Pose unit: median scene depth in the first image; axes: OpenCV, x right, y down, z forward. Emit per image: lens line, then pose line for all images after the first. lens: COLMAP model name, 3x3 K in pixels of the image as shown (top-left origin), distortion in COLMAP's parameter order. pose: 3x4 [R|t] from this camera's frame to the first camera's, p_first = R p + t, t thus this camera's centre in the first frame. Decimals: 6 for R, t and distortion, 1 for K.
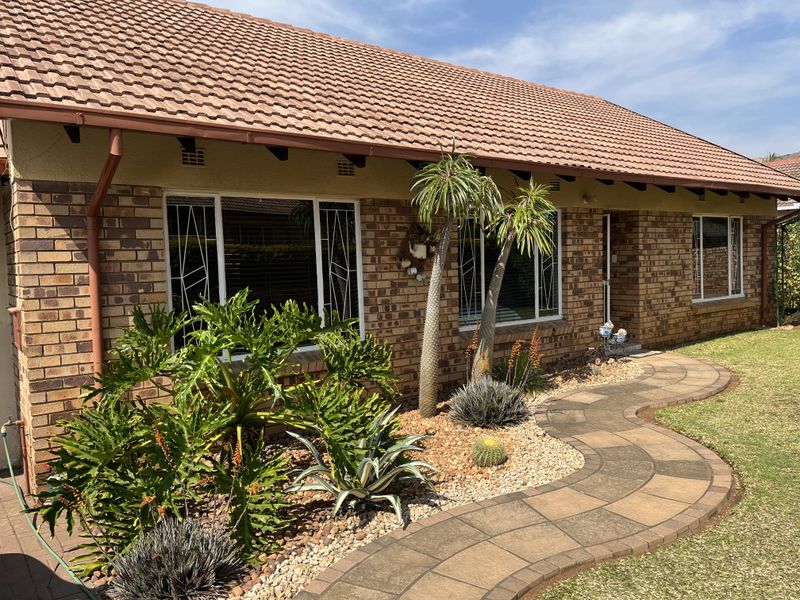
lens RADIAL K [[612.8, 0, 400.0], [0, 612.8, 300.0], [0, 0, 1]] dist [0.035860, 0.000188]
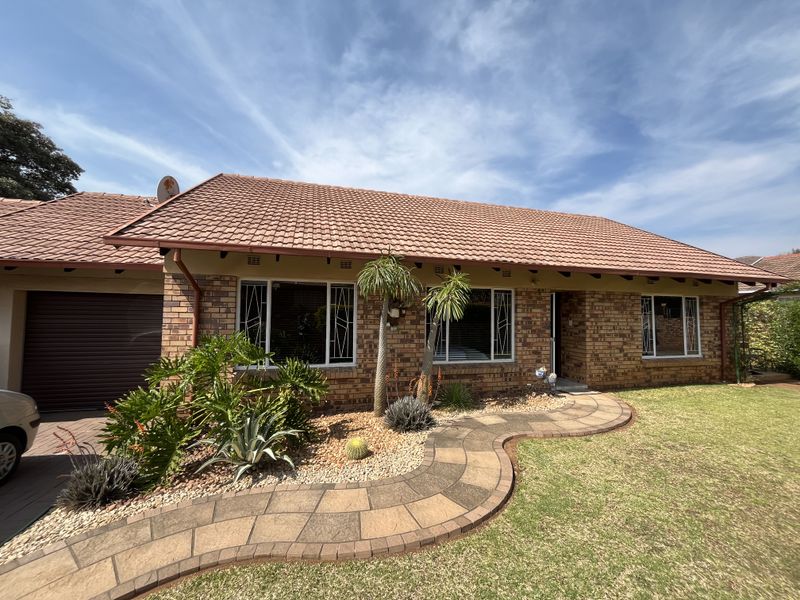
lens RADIAL K [[323.7, 0, 400.0], [0, 323.7, 300.0], [0, 0, 1]] dist [-0.000739, -0.000149]
pose [[0.921488, 0.025968, -0.387537, 0.324630], [-0.065685, 0.993810, -0.089594, -0.031077], [0.382812, 0.108016, 0.917490, 0.164935]]
